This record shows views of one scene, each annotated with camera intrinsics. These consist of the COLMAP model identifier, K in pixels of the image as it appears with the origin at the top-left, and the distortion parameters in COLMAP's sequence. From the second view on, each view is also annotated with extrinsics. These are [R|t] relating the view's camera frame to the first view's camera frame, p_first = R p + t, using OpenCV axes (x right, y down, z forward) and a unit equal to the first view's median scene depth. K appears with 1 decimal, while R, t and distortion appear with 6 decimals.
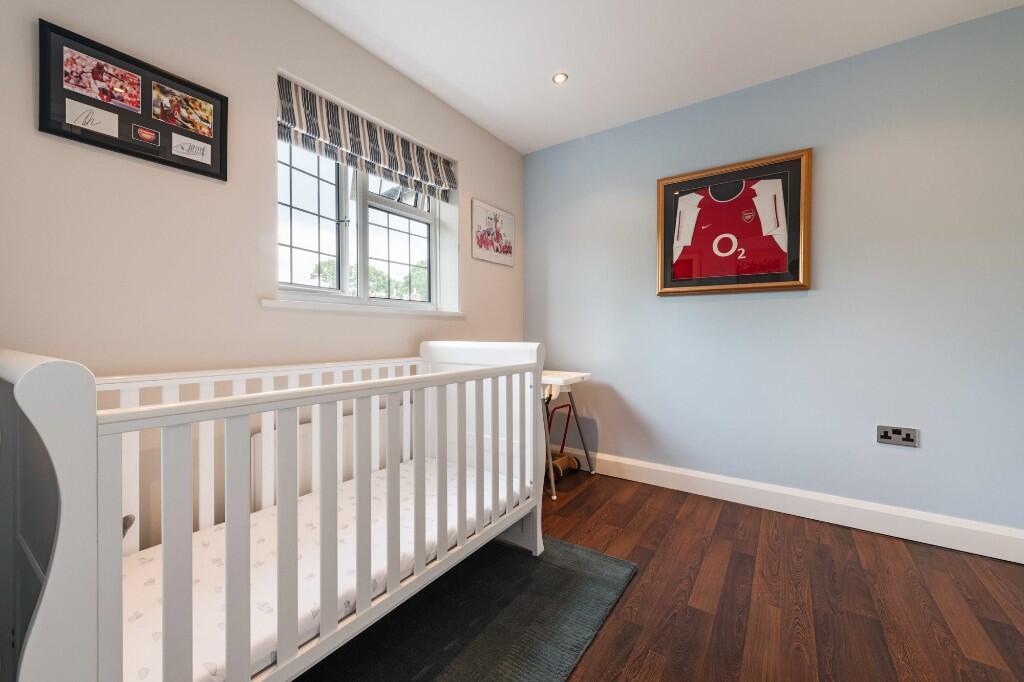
lens RADIAL K [[404.2, 0, 513.2], [0, 404.2, 336.4], [0, 0, 1]] dist [-0.000881, -0.000036]
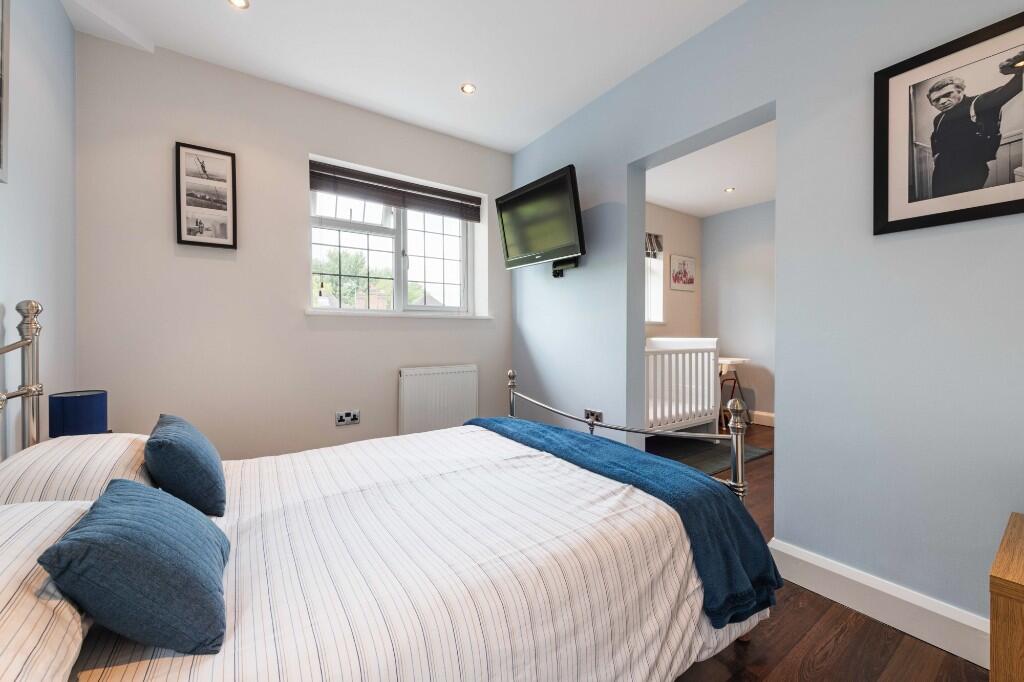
lens RADIAL K [[404.2, 0, 514.1], [0, 404.2, 336.3], [0, 0, 1]] dist [-0.000881, -0.000036]
pose [[0.934860, 0.000623, -0.355016, -0.109039], [-0.001027, 0.999999, -0.000949, 0.005960], [0.355015, 0.001252, 0.934860, -0.805348]]
